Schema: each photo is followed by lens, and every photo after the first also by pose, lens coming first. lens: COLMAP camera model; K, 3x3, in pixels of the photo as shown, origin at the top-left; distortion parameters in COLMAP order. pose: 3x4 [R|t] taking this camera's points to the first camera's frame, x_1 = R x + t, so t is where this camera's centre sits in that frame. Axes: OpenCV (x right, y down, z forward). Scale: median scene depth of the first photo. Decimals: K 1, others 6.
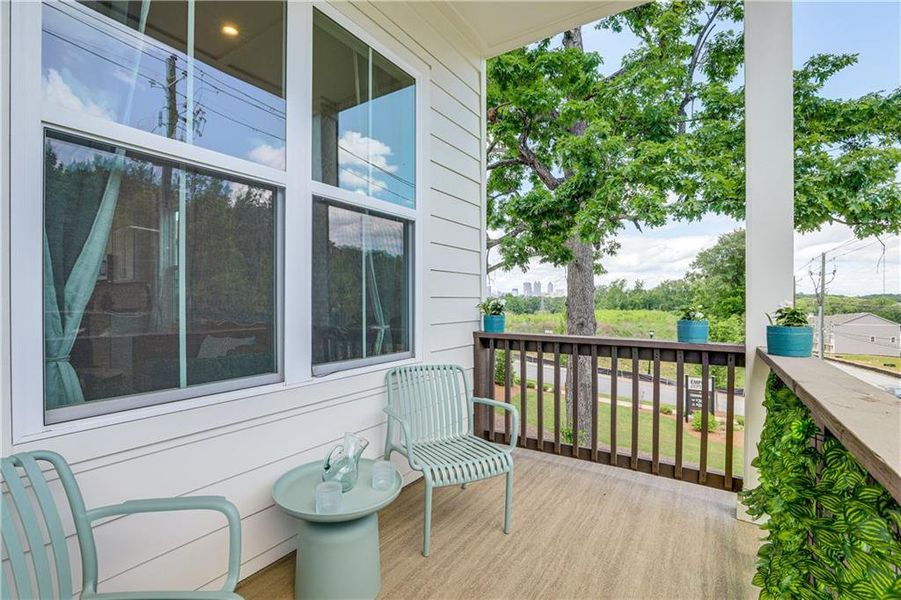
lens RADIAL K [[407.2, 0, 446.5], [0, 407.2, 295.1], [0, 0, 1]] dist [-0.032948, 0.006843]
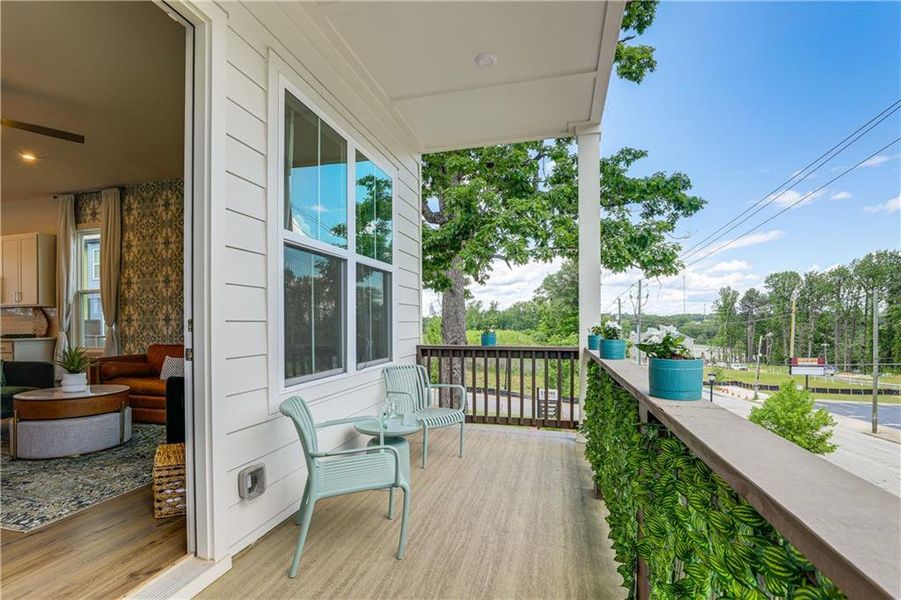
lens RADIAL K [[407.2, 0, 431.1], [0, 407.2, 319.9], [0, 0, 1]] dist [-0.032948, 0.006843]
pose [[0.958949, -0.007114, 0.283489, -0.149483], [0.004512, 0.999941, 0.009833, -0.006811], [-0.283542, -0.008150, 0.958925, -0.204605]]
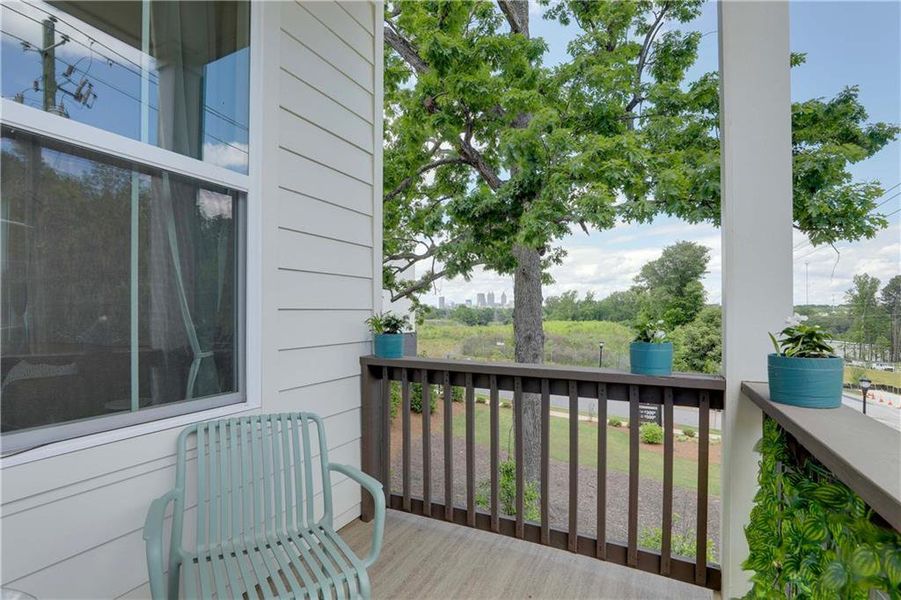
lens RADIAL K [[407.2, 0, 454.1], [0, 407.2, 301.3], [0, 0, 1]] dist [-0.032948, 0.006843]
pose [[0.992827, 0.001605, 0.119545, 0.088677], [-0.000203, 0.999931, -0.011738, 0.000146], [-0.119556, 0.011629, 0.992759, 0.162305]]
